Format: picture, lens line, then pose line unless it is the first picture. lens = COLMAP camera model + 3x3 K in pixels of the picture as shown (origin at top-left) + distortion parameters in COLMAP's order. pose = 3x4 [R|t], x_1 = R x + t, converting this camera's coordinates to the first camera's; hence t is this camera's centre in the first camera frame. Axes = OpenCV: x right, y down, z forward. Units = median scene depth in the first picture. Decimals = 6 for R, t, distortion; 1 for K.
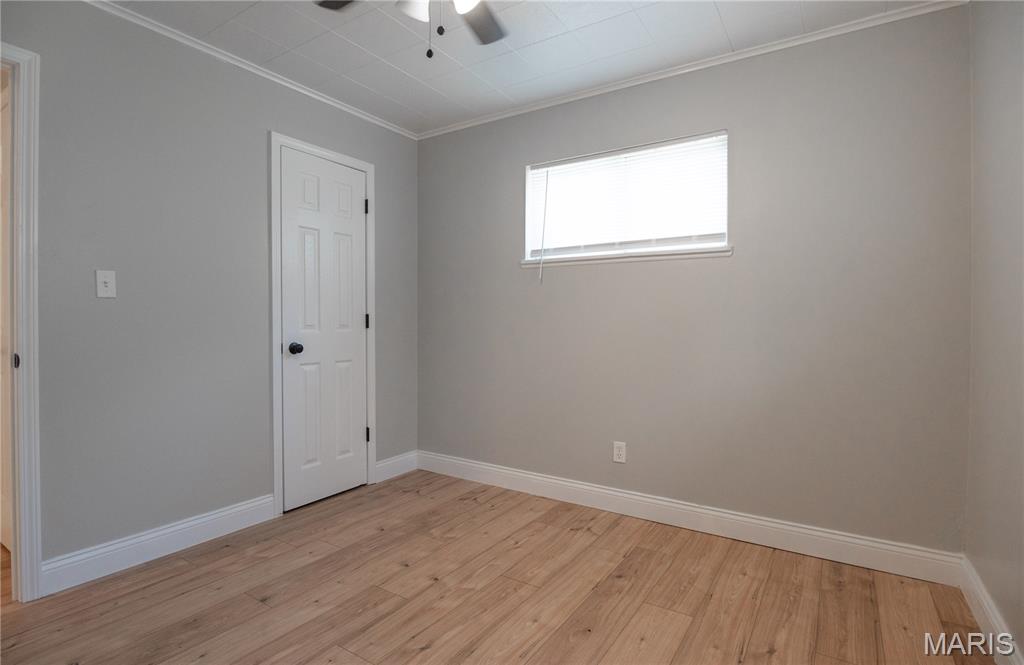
lens RADIAL K [[513.4, 0, 504.9], [0, 513.4, 327.5], [0, 0, 1]] dist [-0.015002, 0.000940]
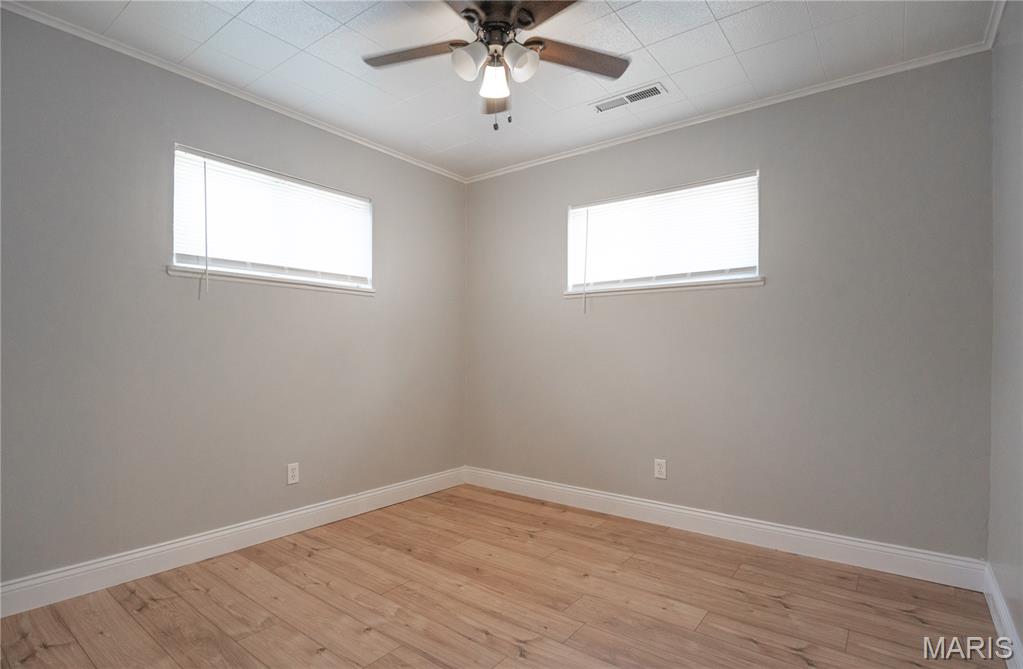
lens RADIAL K [[512.9, 0, 504.1], [0, 512.9, 342.8], [0, 0, 1]] dist [-0.015002, 0.000940]
pose [[0.072442, -0.001364, 0.997372, -0.849919], [-0.009913, 0.999949, 0.002088, -0.027631], [-0.997323, -0.010038, 0.072424, 0.563713]]
